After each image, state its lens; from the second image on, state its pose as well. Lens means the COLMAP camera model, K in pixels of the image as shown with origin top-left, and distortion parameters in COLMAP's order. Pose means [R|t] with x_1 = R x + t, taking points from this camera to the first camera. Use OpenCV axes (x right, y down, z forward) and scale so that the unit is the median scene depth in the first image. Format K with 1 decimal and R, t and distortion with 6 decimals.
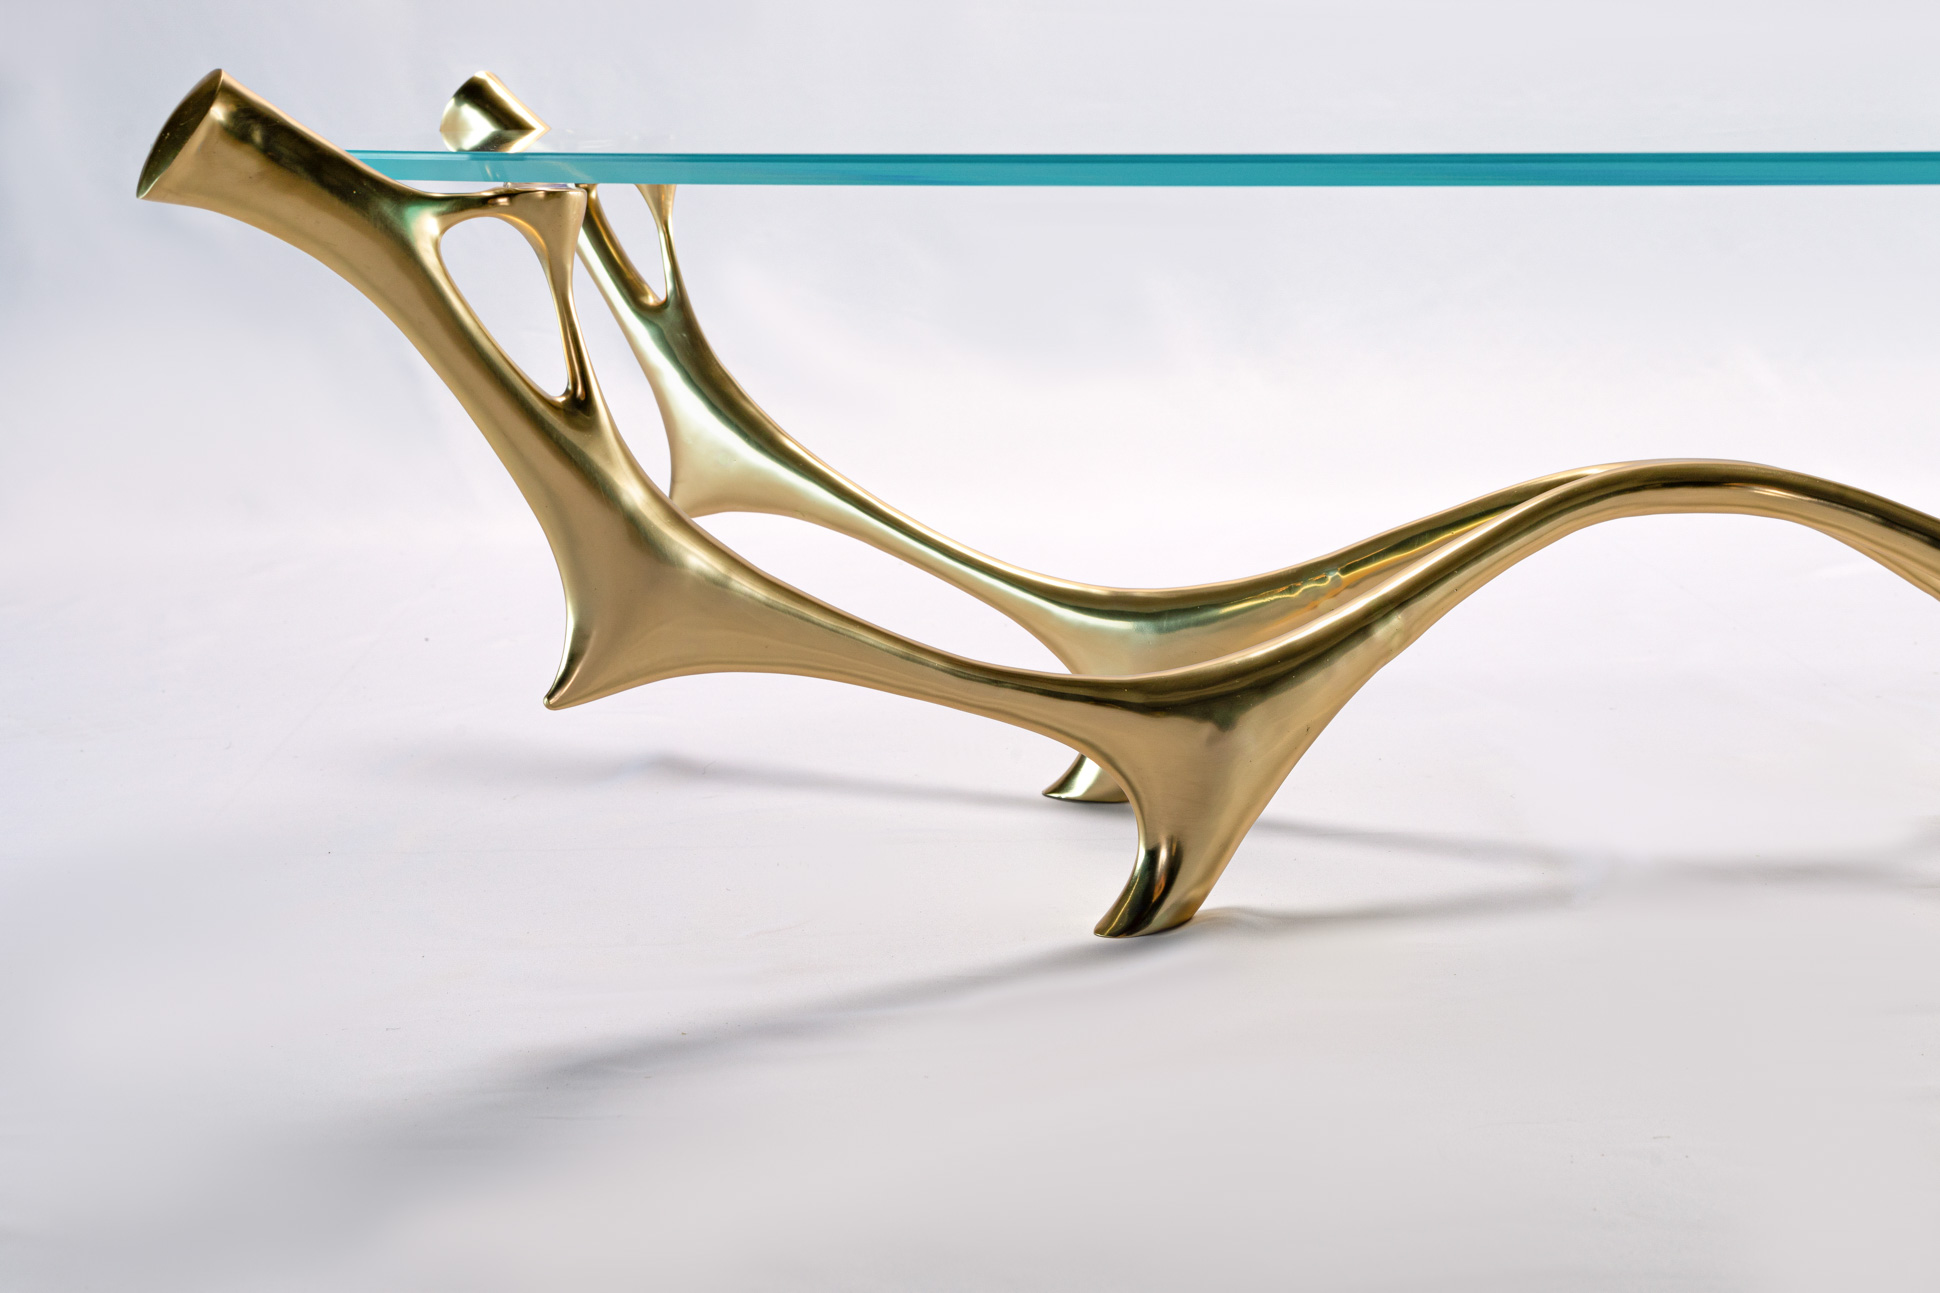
lens RADIAL K [[3068.9, 0, 970.0], [0, 3068.9, 646.5], [0, 0, 1]] dist [0.014558, 0.083604]
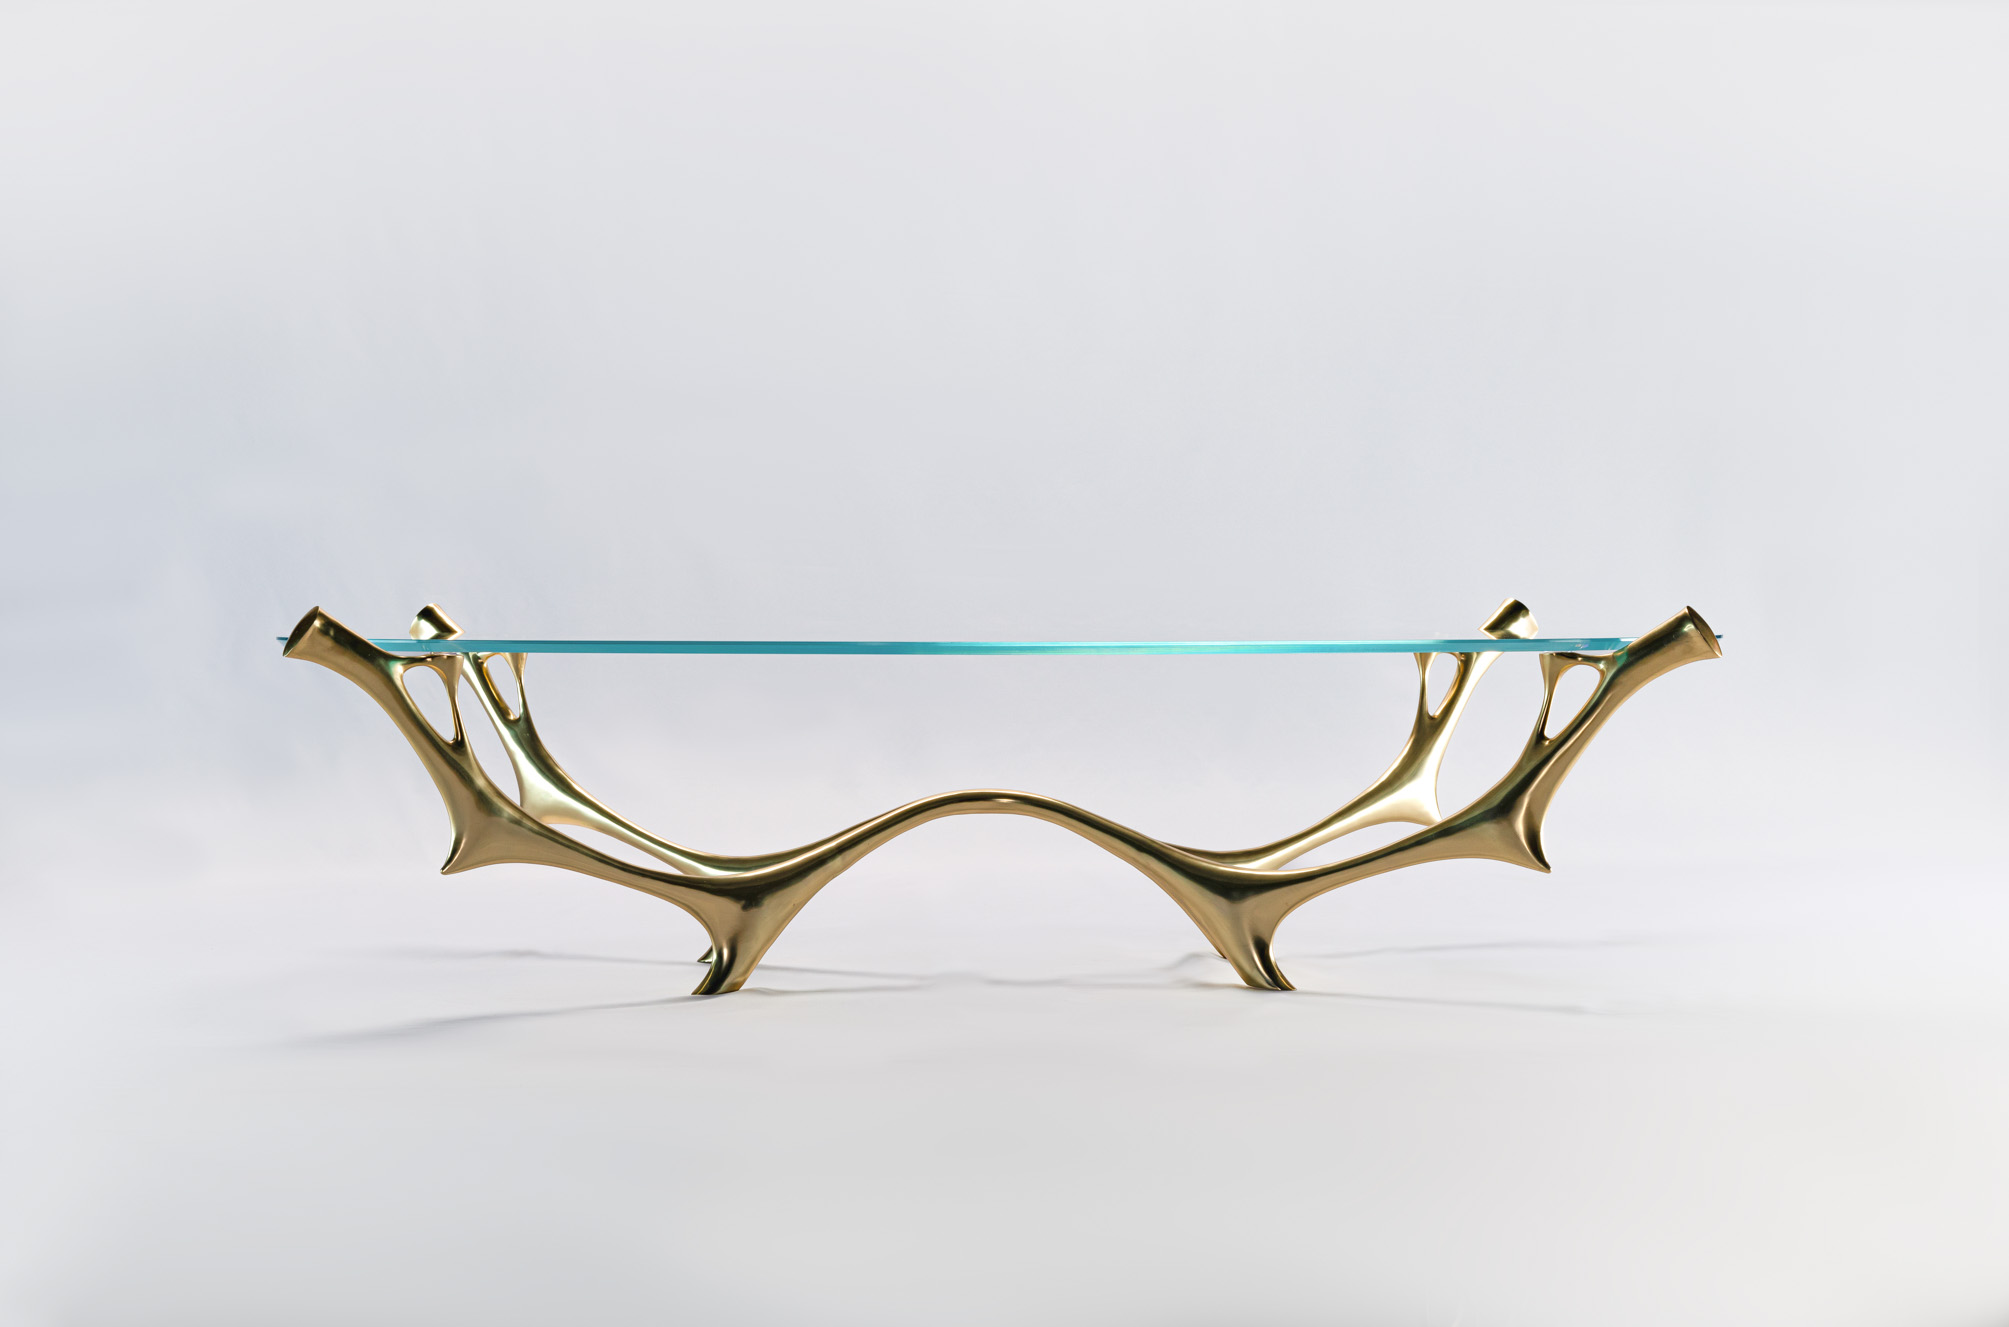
lens RADIAL K [[2906.1, 0, 1004.5], [0, 2906.1, 663.5], [0, 0, 1]] dist [-0.065729, -0.007993]
pose [[0.999421, 0.010314, 0.032433, 0.192567], [-0.005155, 0.987852, -0.155313, 0.178711], [-0.033641, 0.155056, 0.987333, -1.079982]]
